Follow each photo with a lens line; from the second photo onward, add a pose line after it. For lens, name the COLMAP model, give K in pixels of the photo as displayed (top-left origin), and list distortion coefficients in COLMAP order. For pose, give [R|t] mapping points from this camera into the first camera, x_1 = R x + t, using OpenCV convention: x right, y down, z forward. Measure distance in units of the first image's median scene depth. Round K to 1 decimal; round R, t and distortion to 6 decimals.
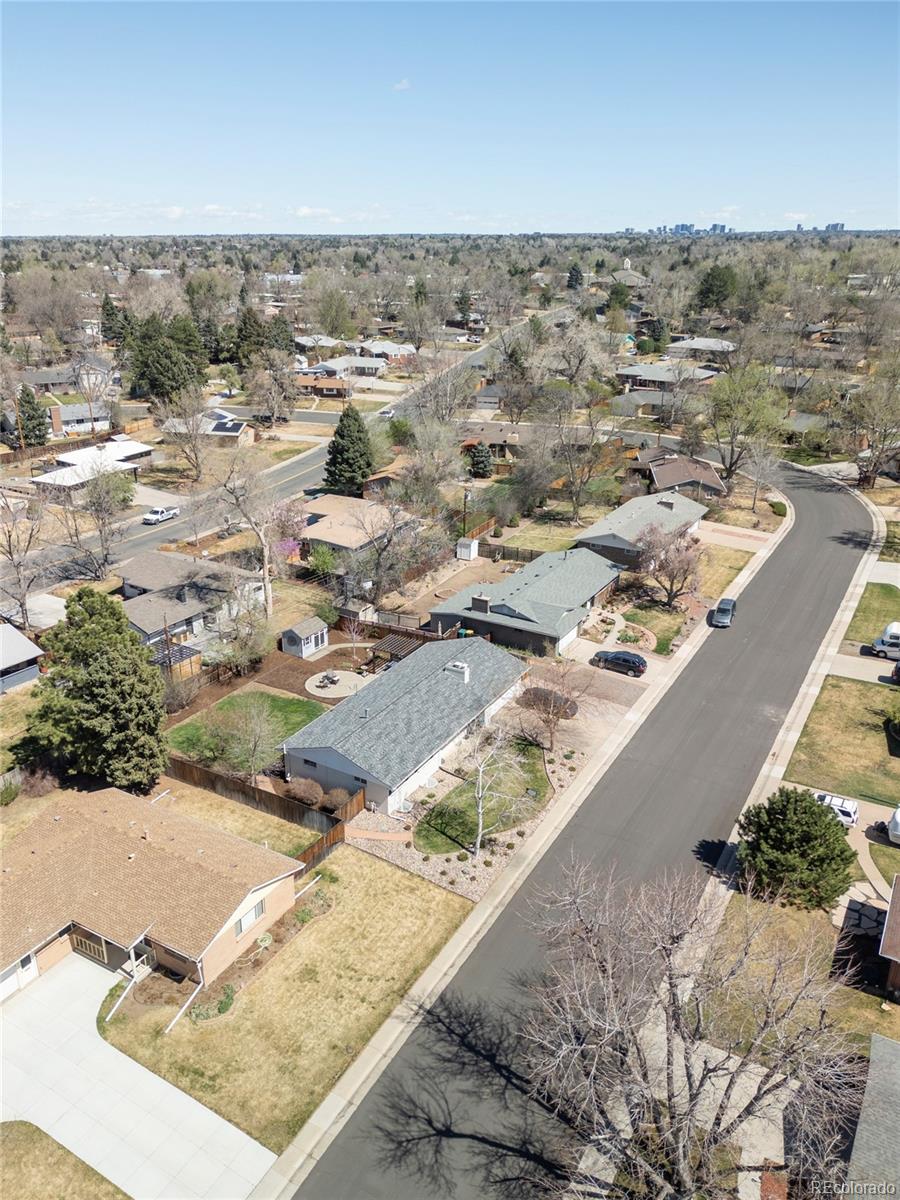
lens RADIAL K [[943.0, 0, 450.4], [0, 943.0, 599.9], [0, 0, 1]] dist [0.032100, -0.002096]
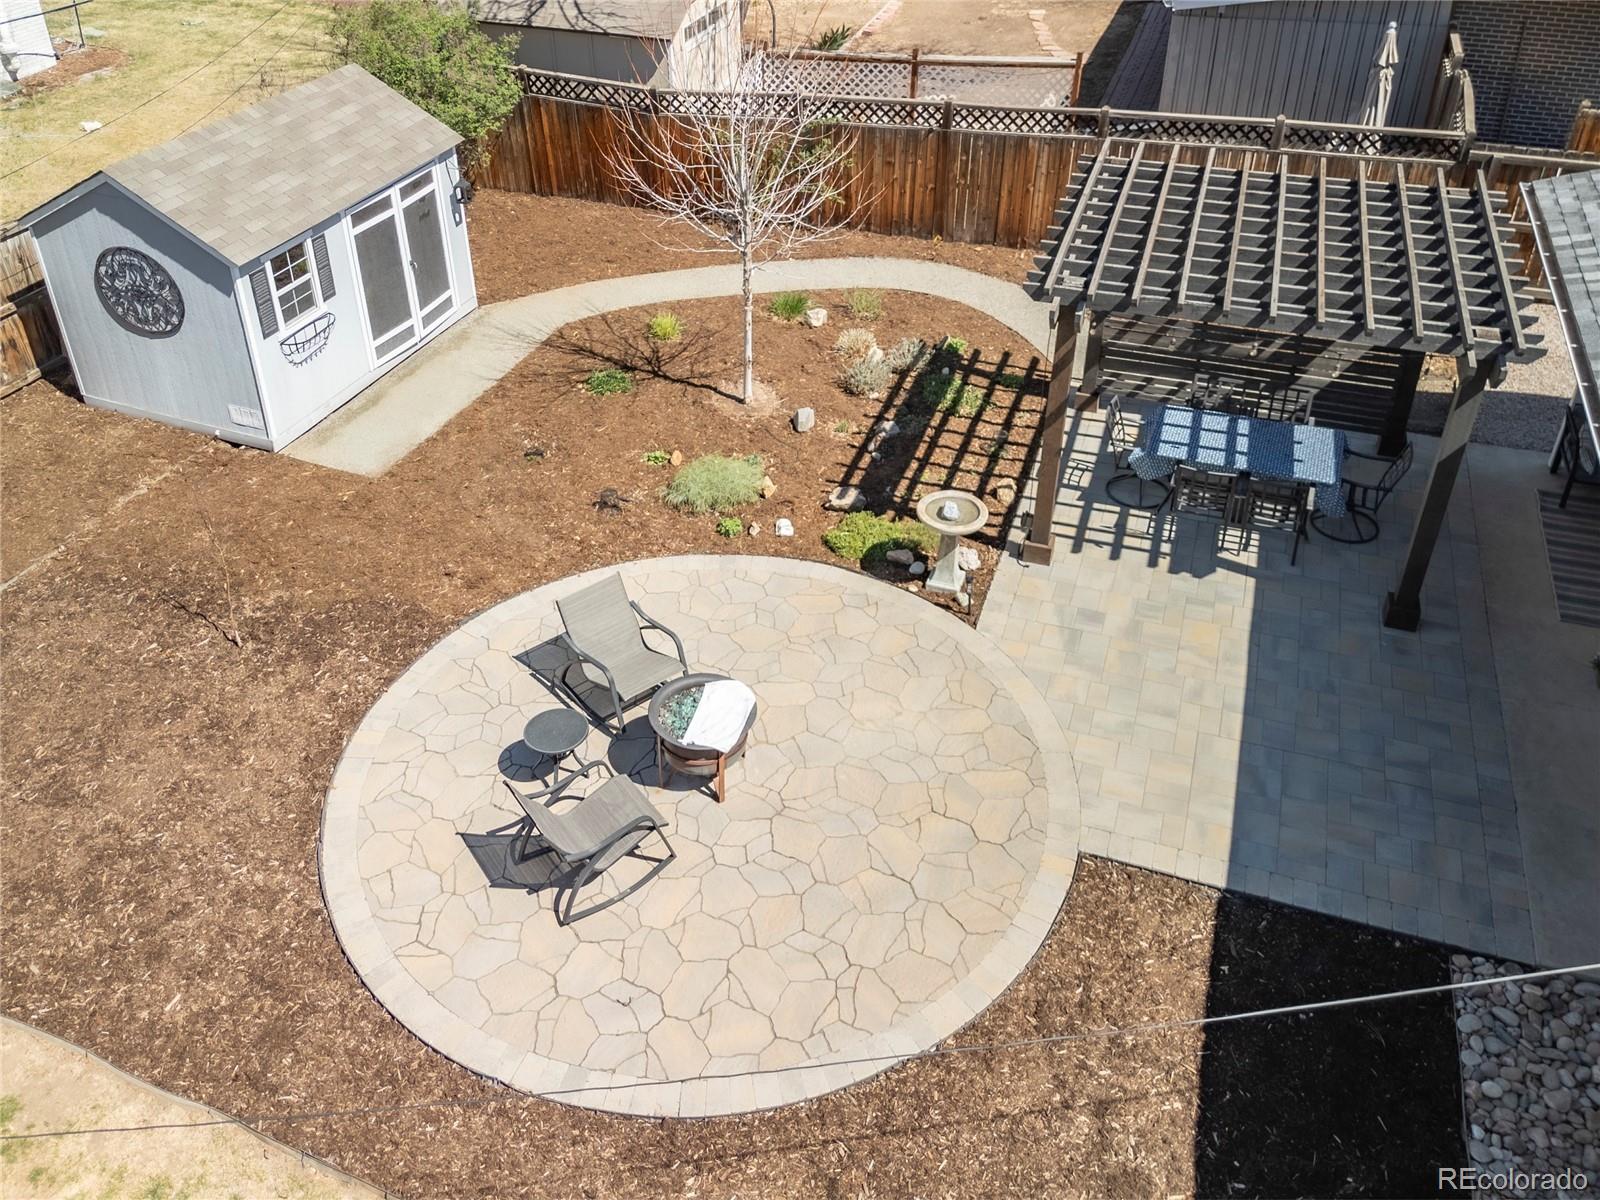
lens RADIAL K [[1257.3, 0, 796.7], [0, 1257.3, 598.1], [0, 0, 1]] dist [0.032100, -0.002096]
pose [[0.985137, -0.114206, 0.128305, -0.117483], [0.071596, 0.951985, 0.297654, 0.039231], [-0.156138, -0.284043, 0.946013, 0.843811]]
